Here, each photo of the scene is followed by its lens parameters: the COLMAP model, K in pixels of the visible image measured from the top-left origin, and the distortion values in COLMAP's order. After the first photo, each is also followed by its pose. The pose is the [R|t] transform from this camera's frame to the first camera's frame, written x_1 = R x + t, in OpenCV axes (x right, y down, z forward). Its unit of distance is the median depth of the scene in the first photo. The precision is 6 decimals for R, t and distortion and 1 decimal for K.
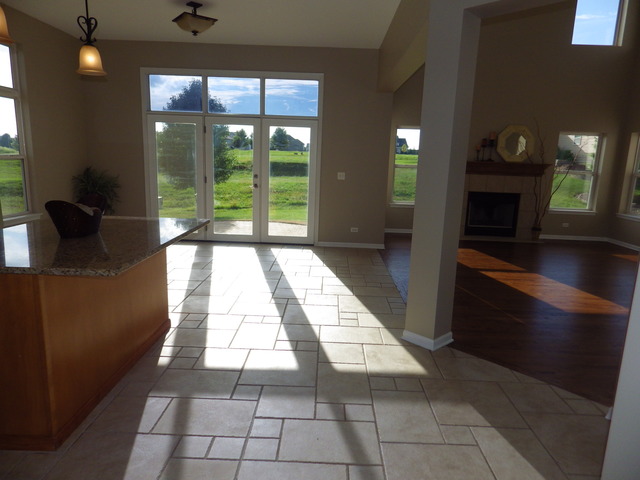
lens RADIAL K [[427.5, 0, 321.4], [0, 427.5, 240.4], [0, 0, 1]] dist [0.008615, -0.011920]
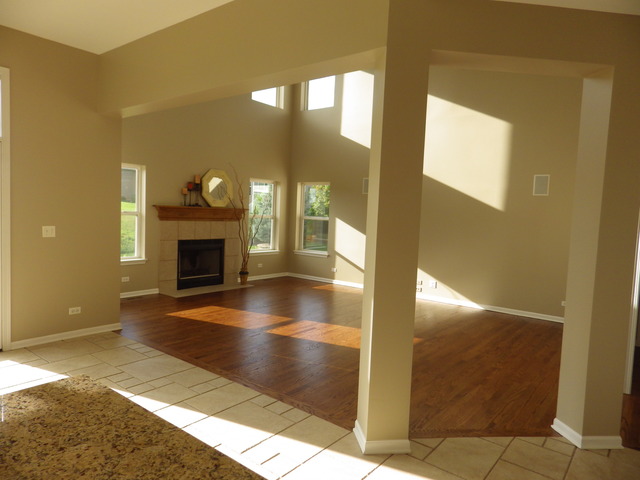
lens RADIAL K [[427.5, 0, 320.4], [0, 427.5, 238.0], [0, 0, 1]] dist [0.008615, -0.011920]
pose [[0.605310, -0.061291, 0.793627, -0.179642], [0.135428, 0.990425, -0.026803, -0.056490], [-0.784384, 0.123703, 0.607815, 0.239881]]
